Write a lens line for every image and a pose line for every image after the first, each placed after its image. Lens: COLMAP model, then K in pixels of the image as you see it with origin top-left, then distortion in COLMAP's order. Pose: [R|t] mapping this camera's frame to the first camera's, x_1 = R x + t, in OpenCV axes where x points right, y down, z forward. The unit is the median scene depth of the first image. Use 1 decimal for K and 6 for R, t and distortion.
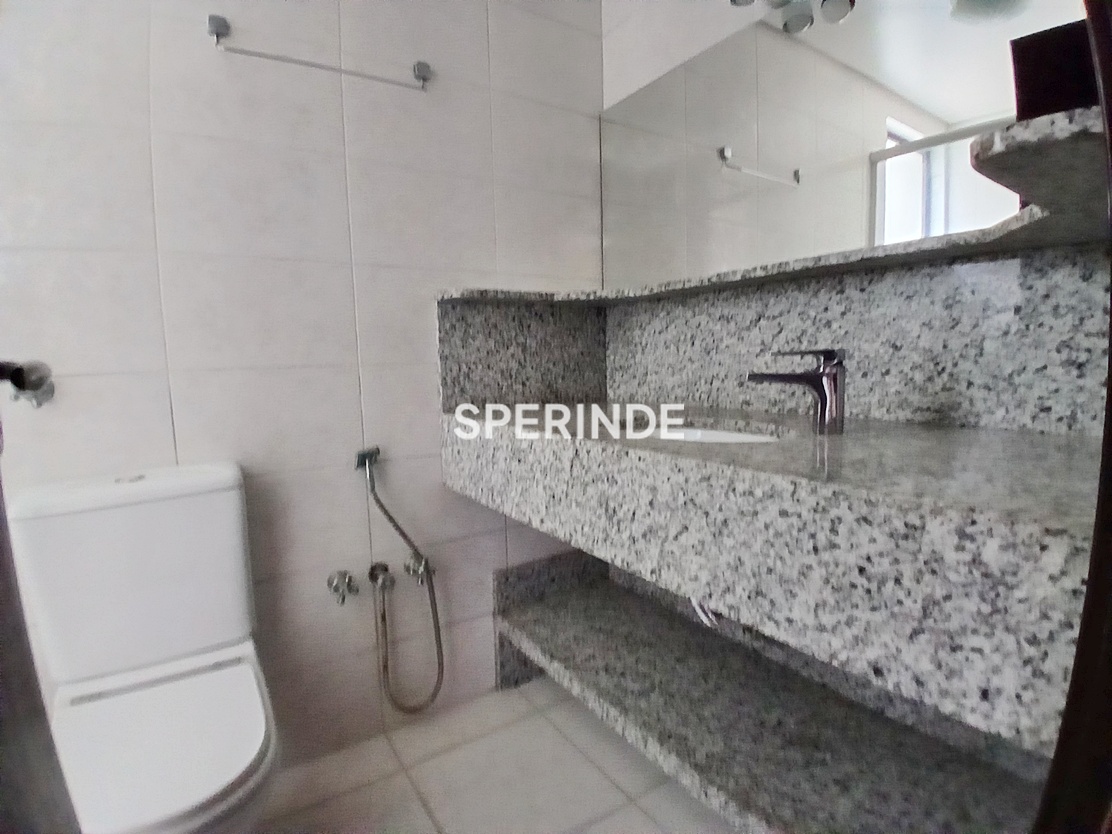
lens RADIAL K [[544.4, 0, 556.0], [0, 544.4, 417.0], [0, 0, 1]] dist [0.003443, -0.043880]
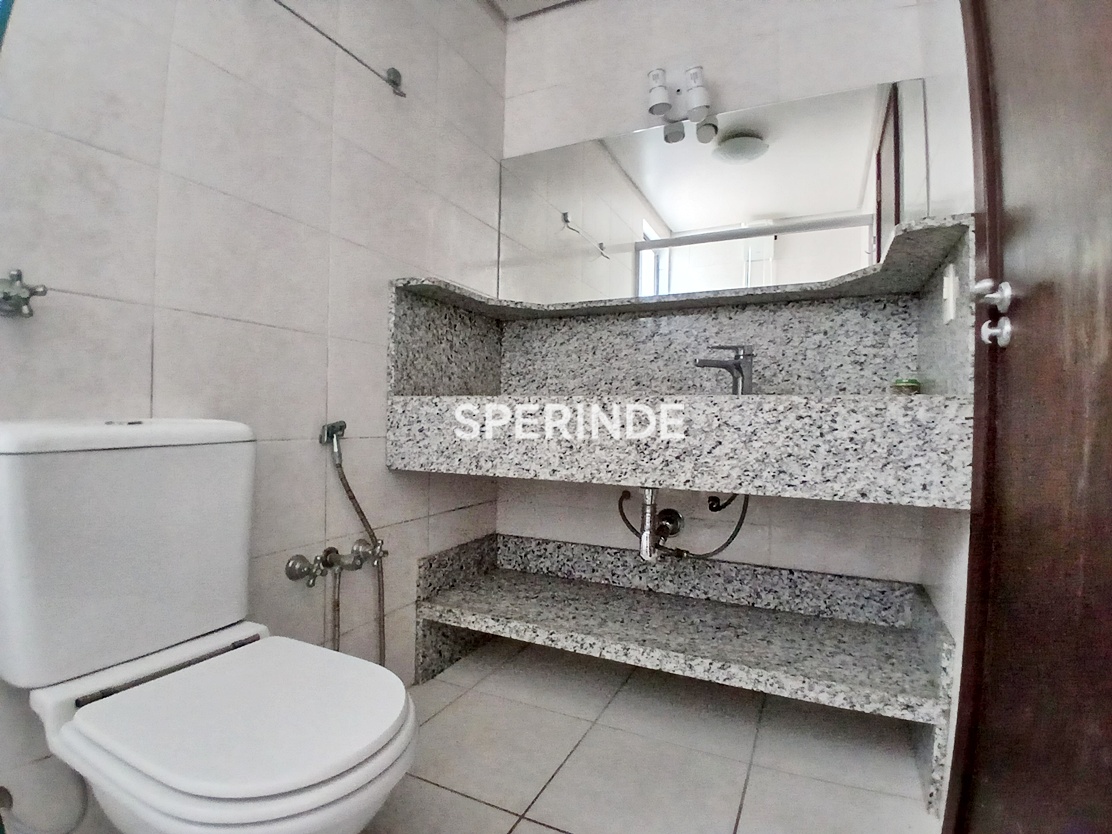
lens RADIAL K [[544.4, 0, 556.0], [0, 544.4, 417.0], [0, 0, 1]] dist [0.003443, -0.043880]
pose [[0.858840, 0.040969, 0.510603, -0.833060], [0.015659, 0.994231, -0.106112, 0.262065], [-0.512005, 0.099128, 0.853243, -0.039256]]
